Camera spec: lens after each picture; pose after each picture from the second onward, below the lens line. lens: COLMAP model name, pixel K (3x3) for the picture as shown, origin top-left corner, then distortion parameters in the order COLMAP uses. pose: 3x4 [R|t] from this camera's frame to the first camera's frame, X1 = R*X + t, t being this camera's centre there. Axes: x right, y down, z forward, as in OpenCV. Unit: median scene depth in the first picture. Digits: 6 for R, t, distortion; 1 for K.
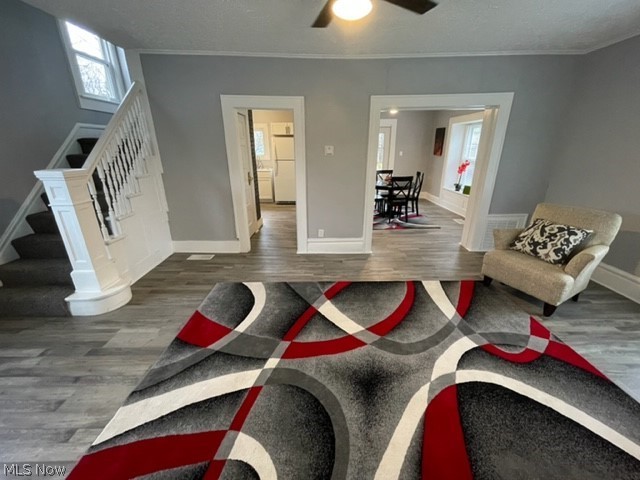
lens RADIAL K [[259.2, 0, 323.0], [0, 259.2, 237.0], [0, 0, 1]] dist [-0.002056, -0.000535]
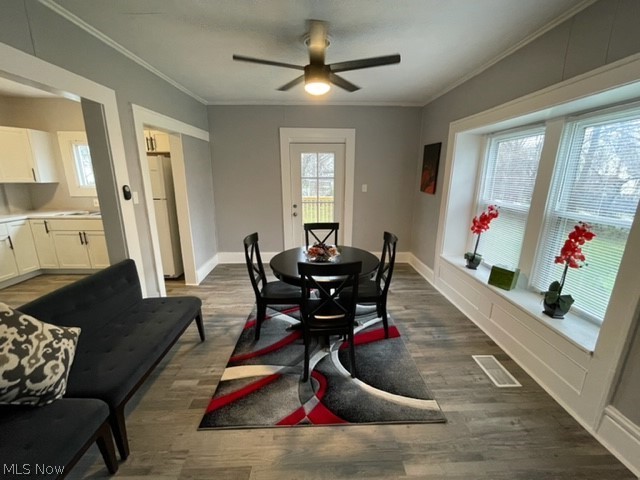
lens RADIAL K [[259.2, 0, 323.0], [0, 259.2, 237.0], [0, 0, 1]] dist [-0.002056, -0.000535]
pose [[0.999602, 0.007740, 0.027114, 0.231626], [-0.004955, 0.994844, -0.101300, -0.185714], [-0.027758, 0.101125, 0.994486, 0.529150]]
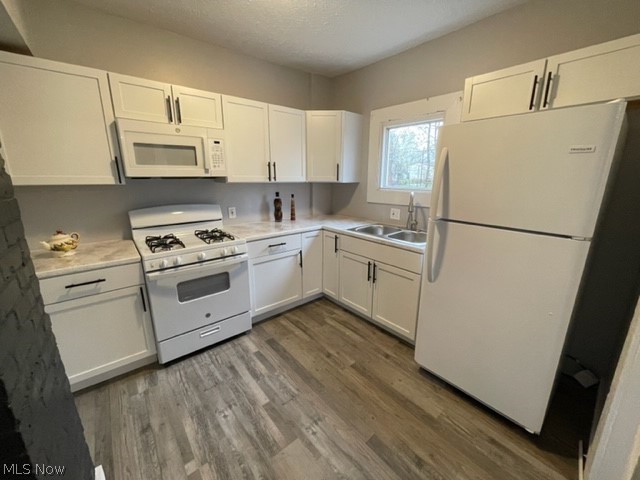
lens RADIAL K [[259.2, 0, 323.0], [0, 259.2, 237.0], [0, 0, 1]] dist [-0.002056, -0.000535]
pose [[0.638228, 0.185905, -0.747064, -0.079197], [-0.255827, 0.966473, 0.021947, -0.279967], [0.726098, 0.177112, 0.664390, 0.828018]]
